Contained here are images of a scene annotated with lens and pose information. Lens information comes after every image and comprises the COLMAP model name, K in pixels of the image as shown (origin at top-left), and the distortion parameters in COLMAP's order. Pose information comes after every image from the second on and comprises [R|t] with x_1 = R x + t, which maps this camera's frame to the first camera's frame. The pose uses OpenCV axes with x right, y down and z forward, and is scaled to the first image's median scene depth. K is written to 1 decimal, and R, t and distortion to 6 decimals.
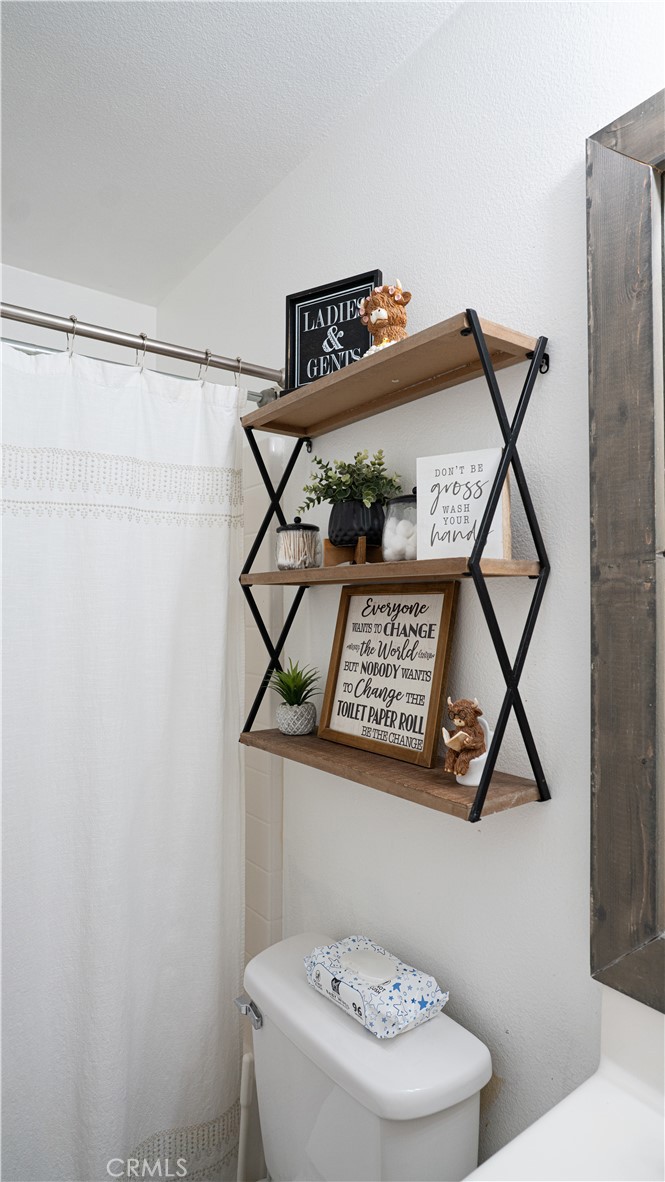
lens RADIAL K [[656.5, 0, 314.8], [0, 656.5, 574.9], [0, 0, 1]] dist [-0.031950, 0.001629]
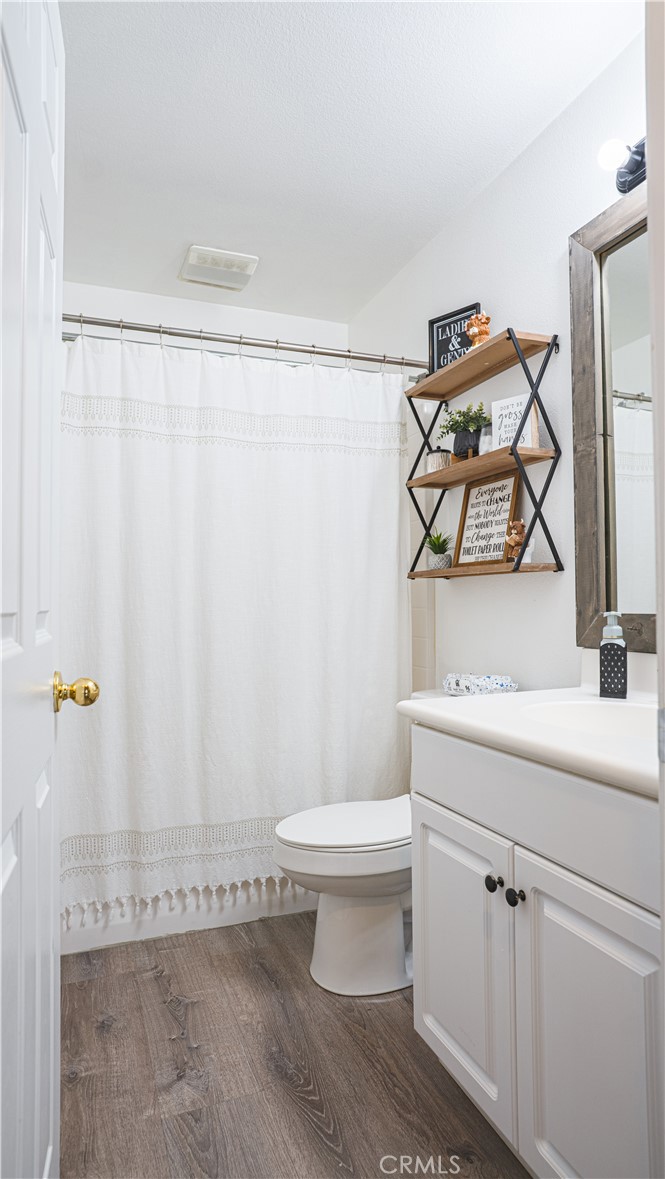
lens RADIAL K [[654.8, 0, 314.8], [0, 654.8, 573.4], [0, 0, 1]] dist [-0.031950, 0.001629]
pose [[0.964316, -0.014514, -0.264357, 0.122185], [0.019419, 0.999684, 0.015952, 0.238405], [0.264042, -0.020516, 0.964293, -0.845792]]
